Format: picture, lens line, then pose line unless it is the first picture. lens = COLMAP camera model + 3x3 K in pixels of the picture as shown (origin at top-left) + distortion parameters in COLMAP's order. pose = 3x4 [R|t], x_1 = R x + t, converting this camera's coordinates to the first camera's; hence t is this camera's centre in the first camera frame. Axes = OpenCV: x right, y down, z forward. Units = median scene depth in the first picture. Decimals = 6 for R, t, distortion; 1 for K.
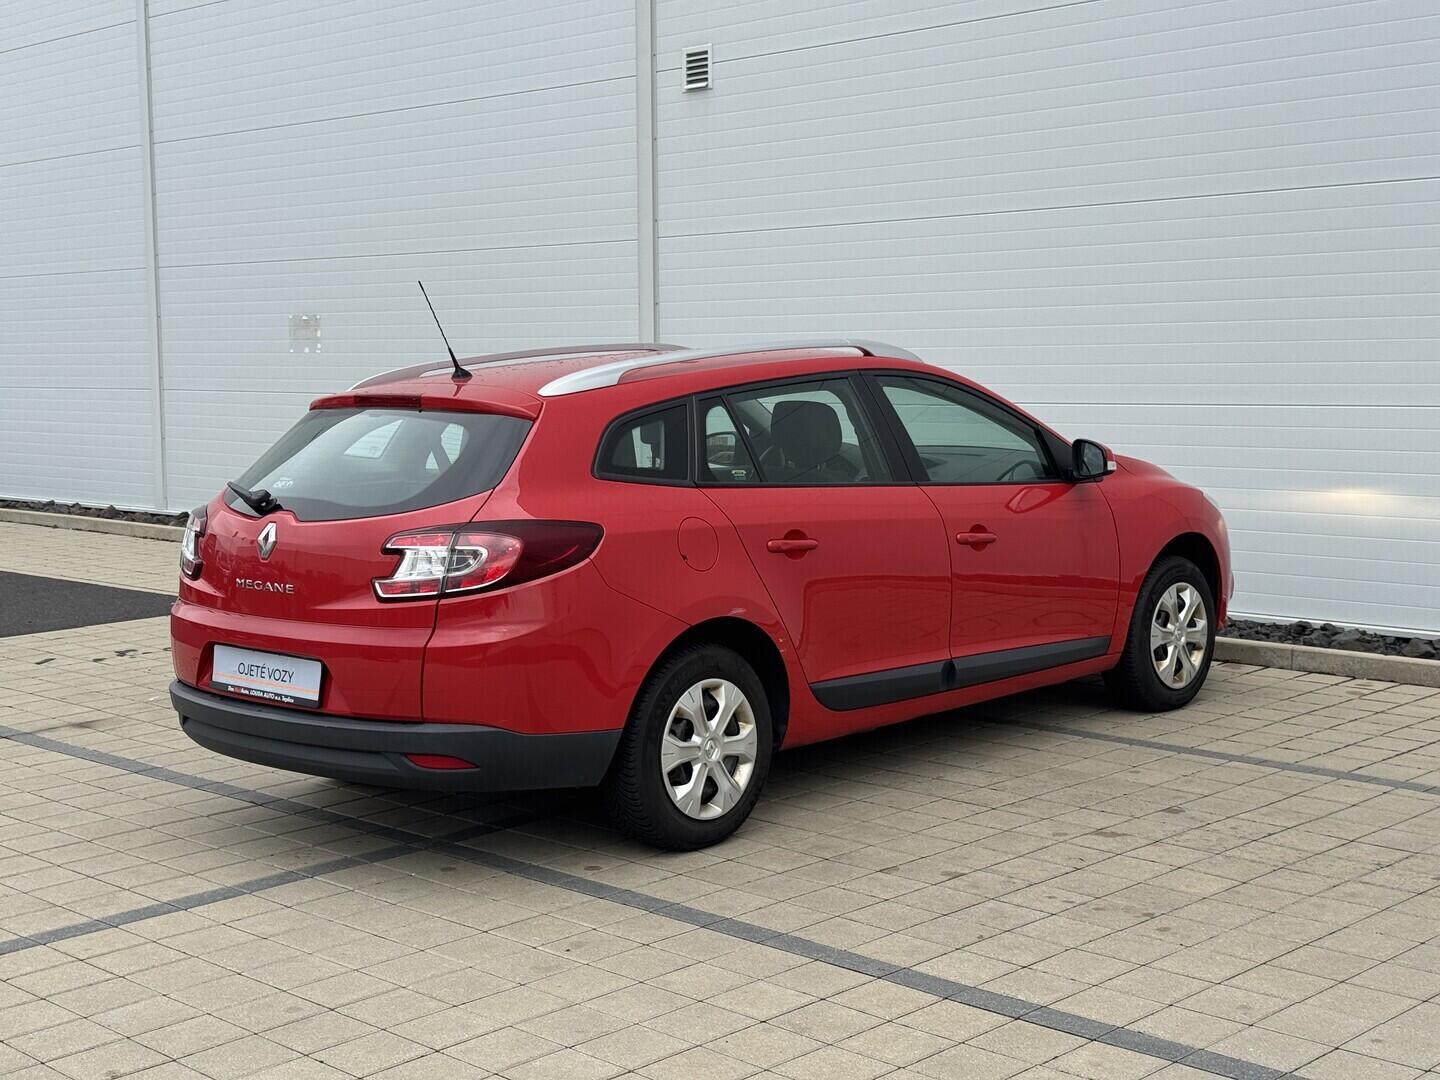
lens RADIAL K [[2002.5, 0, 720.0], [0, 2002.5, 540.0], [0, 0, 1]] dist [0.235519, -0.516167]
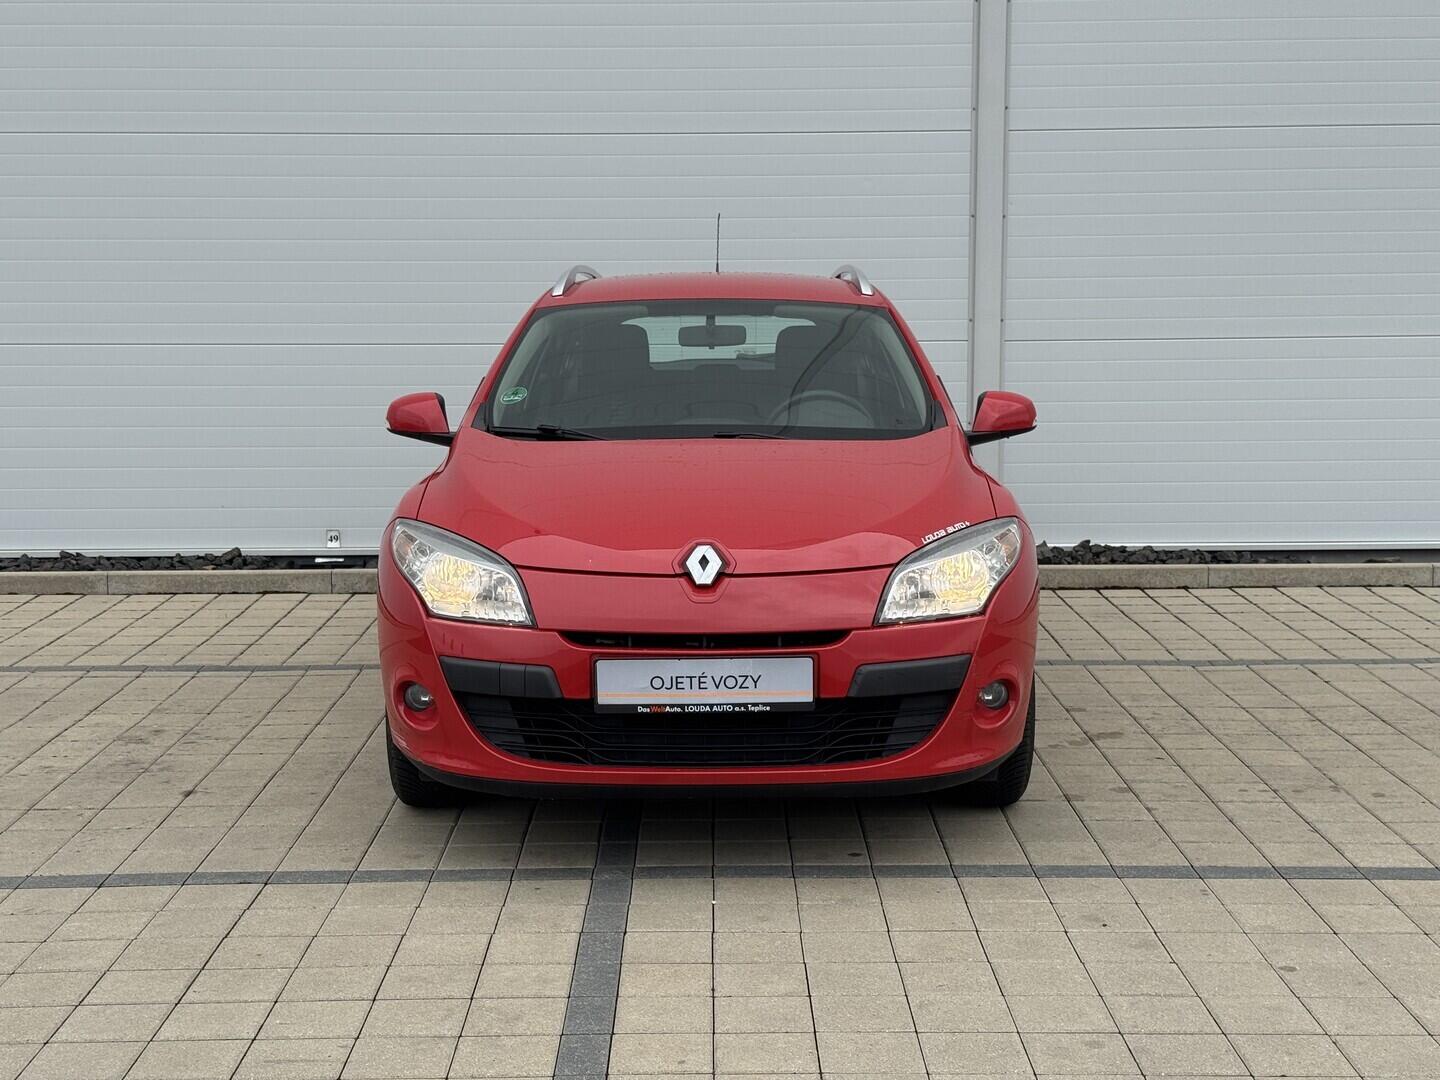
lens RADIAL K [[2002.5, 0, 720.0], [0, 2002.5, 540.0], [0, 0, 1]] dist [0.235519, -0.516167]
pose [[0.700583, -0.080821, 0.708979, -0.758008], [0.065834, 0.996648, 0.048559, -0.023645], [-0.710527, 0.012655, 0.703556, 0.435473]]
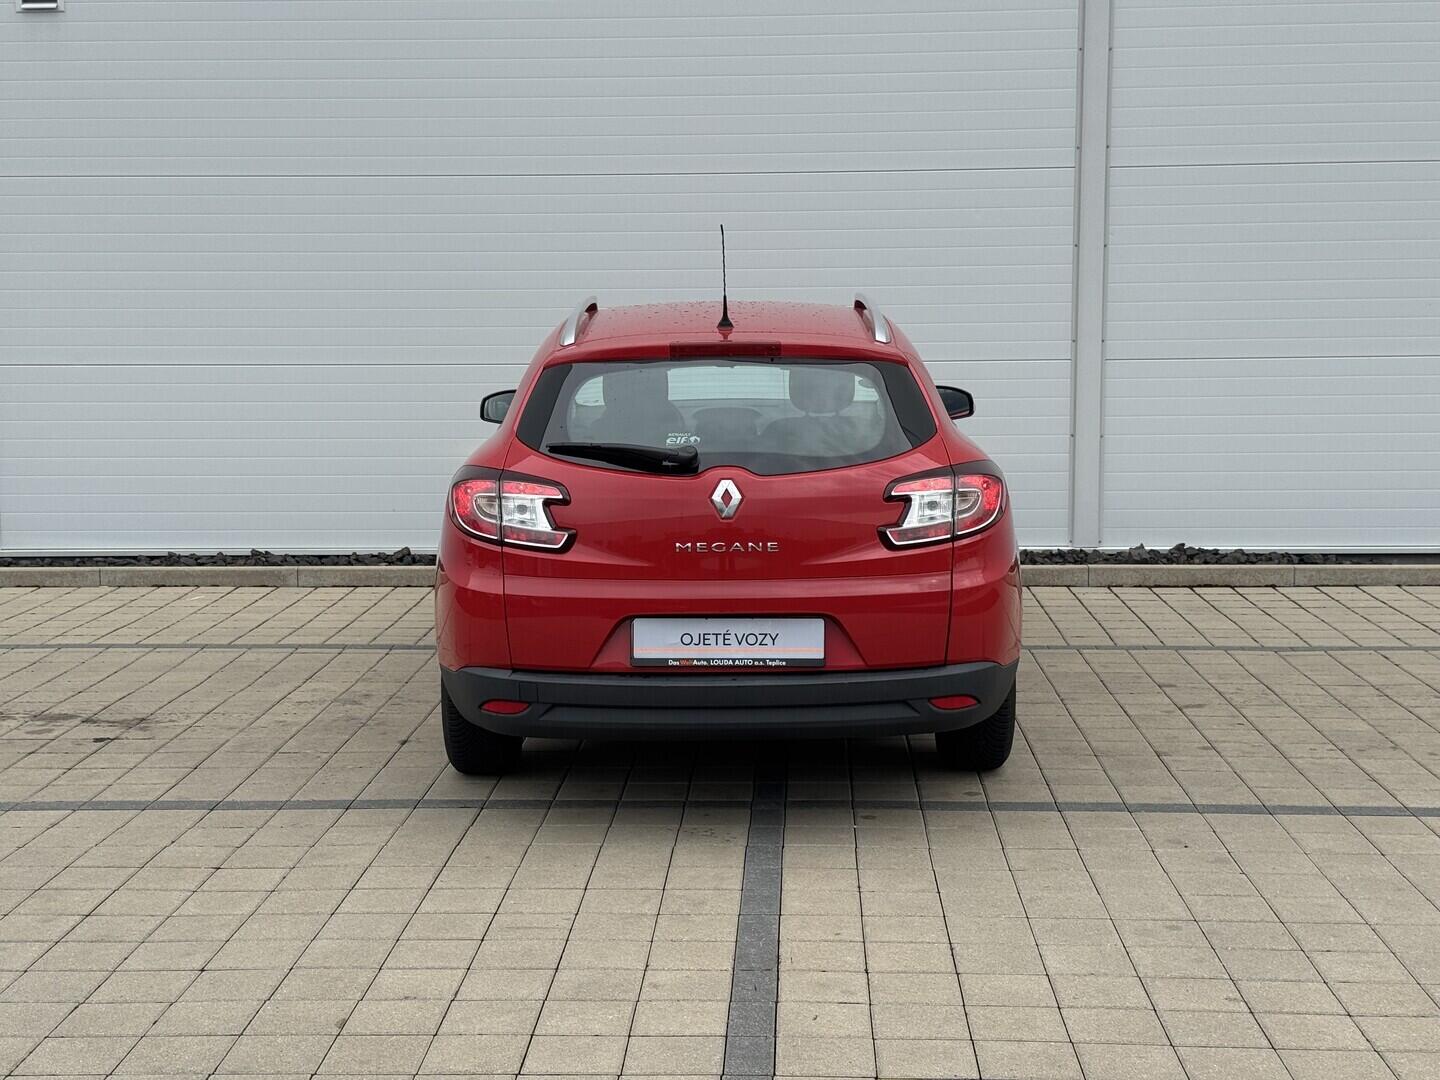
lens RADIAL K [[2002.5, 0, 720.0], [0, 2002.5, 540.0], [0, 0, 1]] dist [0.235519, -0.516167]
pose [[0.734942, -0.070258, 0.674481, -0.896656], [0.063676, 0.997374, 0.034508, -0.013714], [-0.675134, 0.017587, 0.737485, 0.329960]]
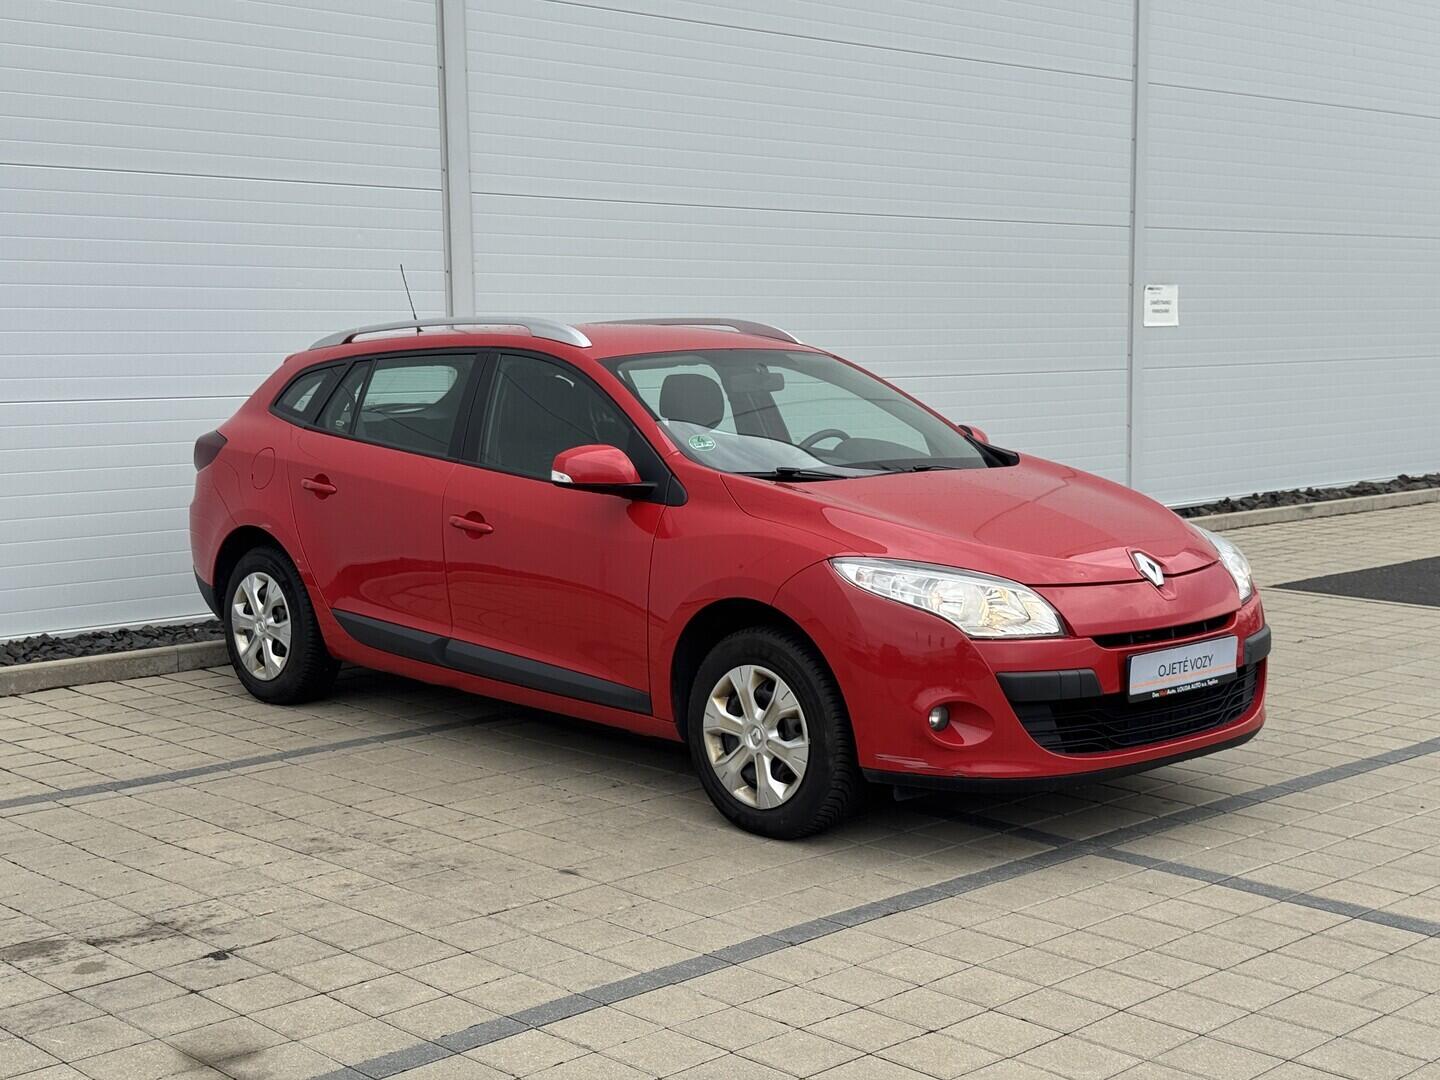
lens RADIAL K [[2002.5, 0, 720.0], [0, 2002.5, 540.0], [0, 0, 1]] dist [0.235519, -0.516167]
pose [[0.008937, -0.091705, 0.995746, -1.183036], [0.103634, 0.990509, 0.090293, -0.102887], [-0.994575, 0.102386, 0.018356, 1.261184]]
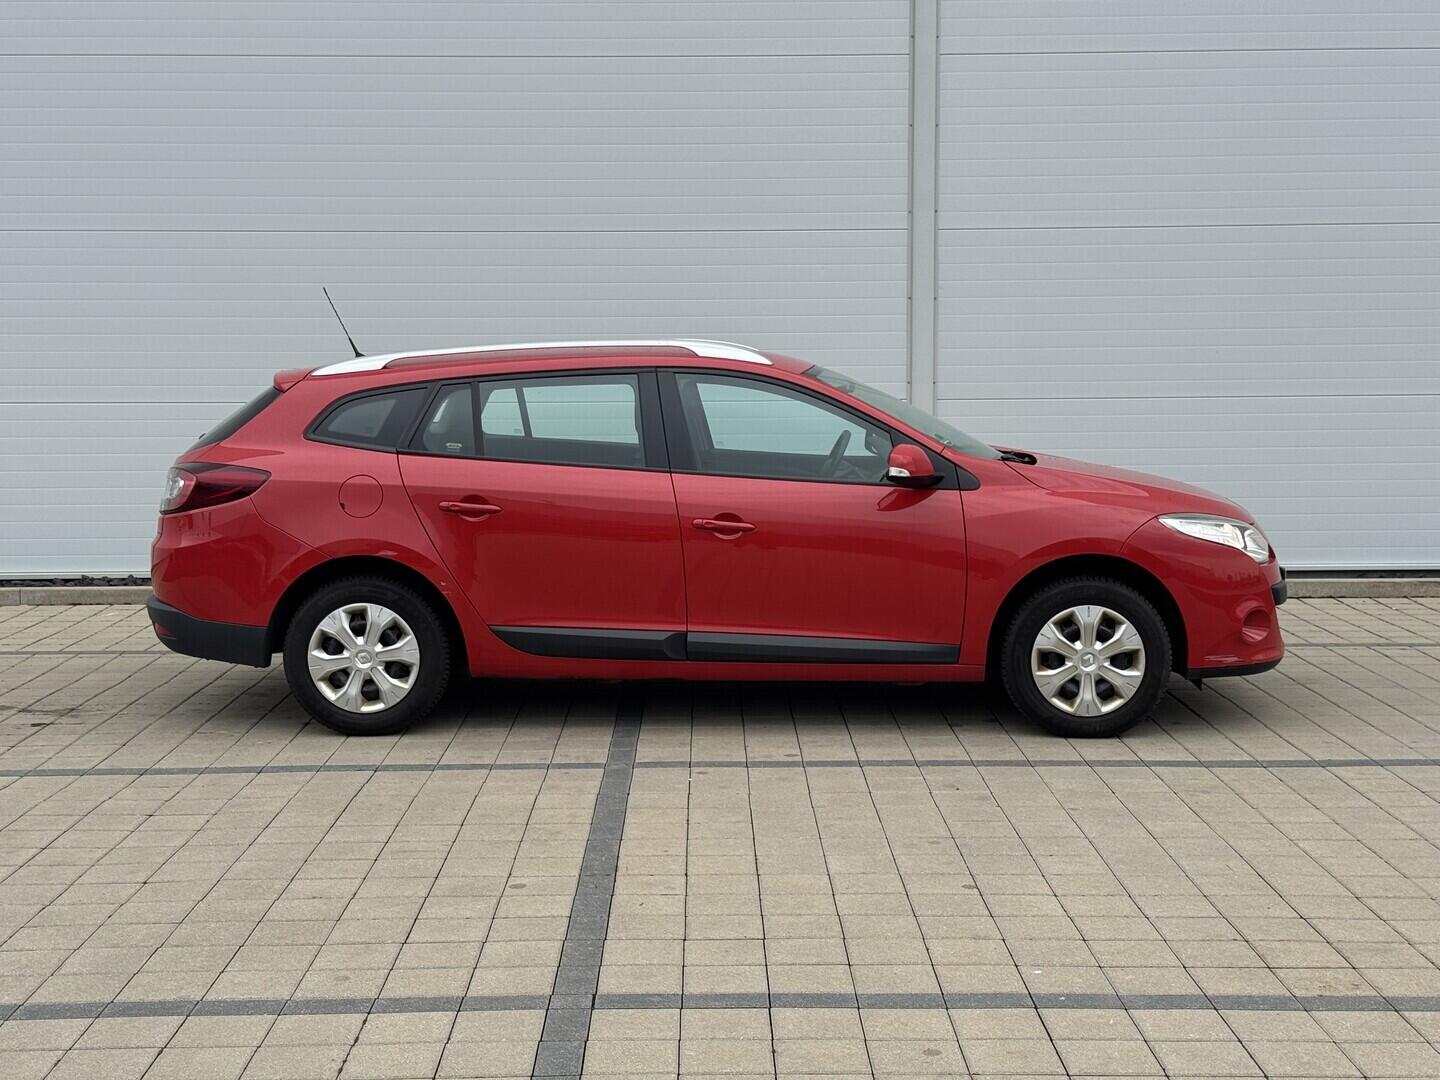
lens RADIAL K [[2002.5, 0, 720.0], [0, 2002.5, 540.0], [0, 0, 1]] dist [0.235519, -0.516167]
pose [[0.698779, -0.055822, 0.713156, -1.020220], [0.065722, 0.997744, 0.013701, 0.010036], [-0.712312, 0.037297, 0.700871, 0.162377]]
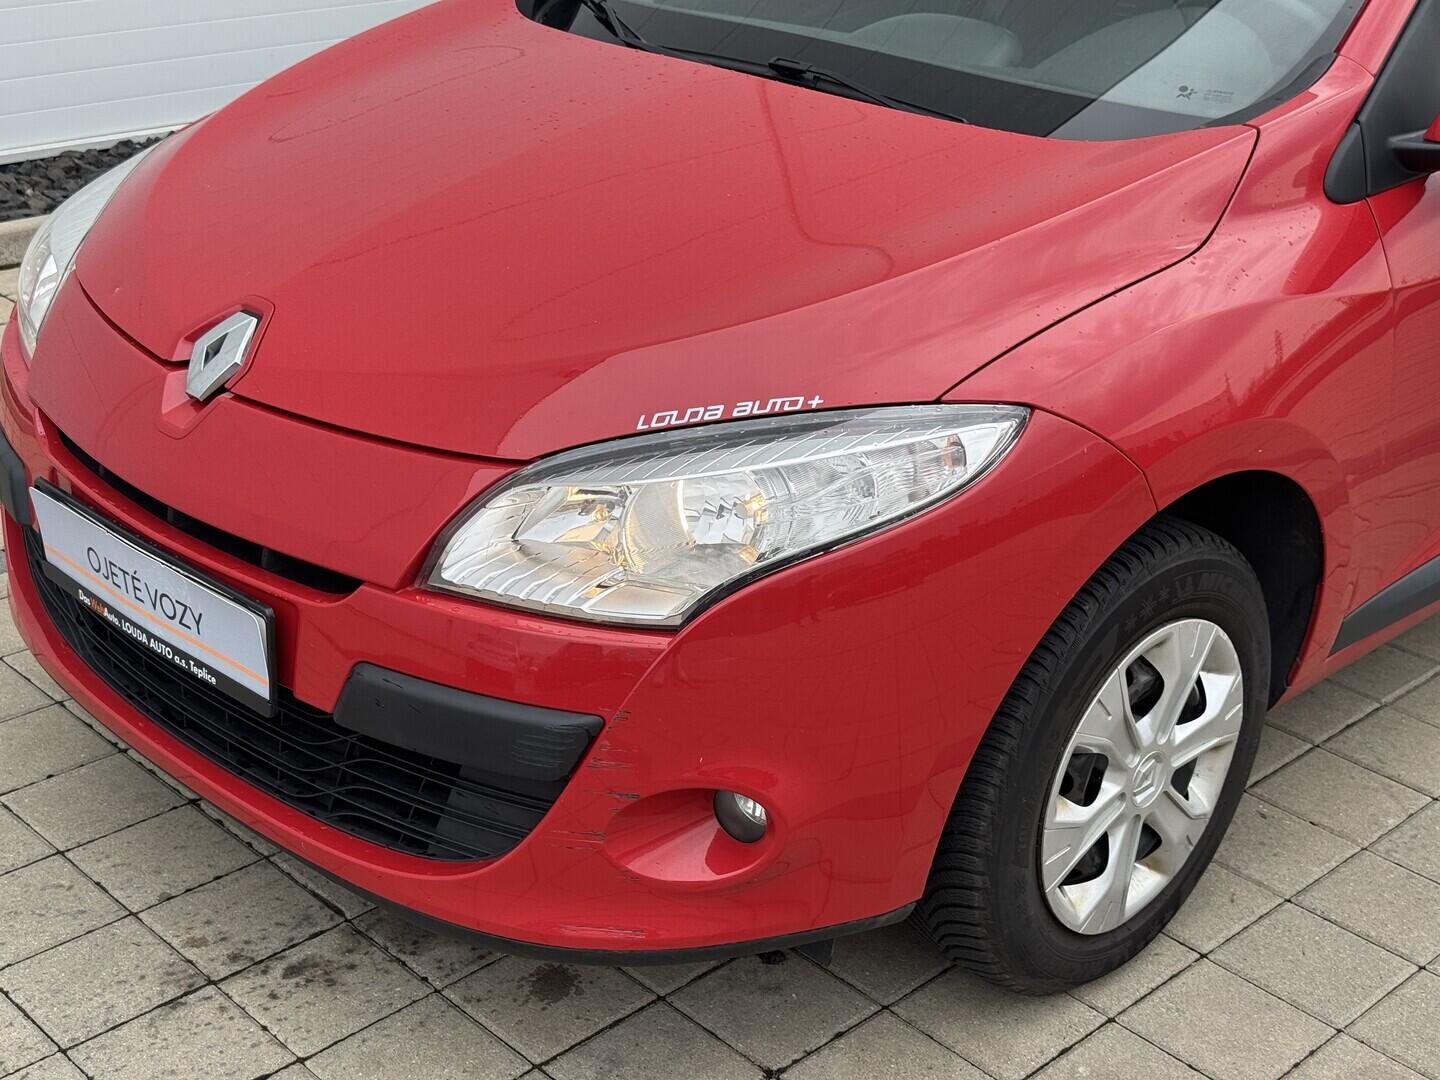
lens RADIAL K [[2002.5, 0, 720.0], [0, 2002.5, 540.0], [0, 0, 1]] dist [0.235519, -0.516167]
pose [[0.998738, 0.044173, 0.023891, -0.041820], [-0.049346, 0.951554, 0.303497, -0.068538], [-0.009327, -0.304293, 0.952533, 0.637491]]
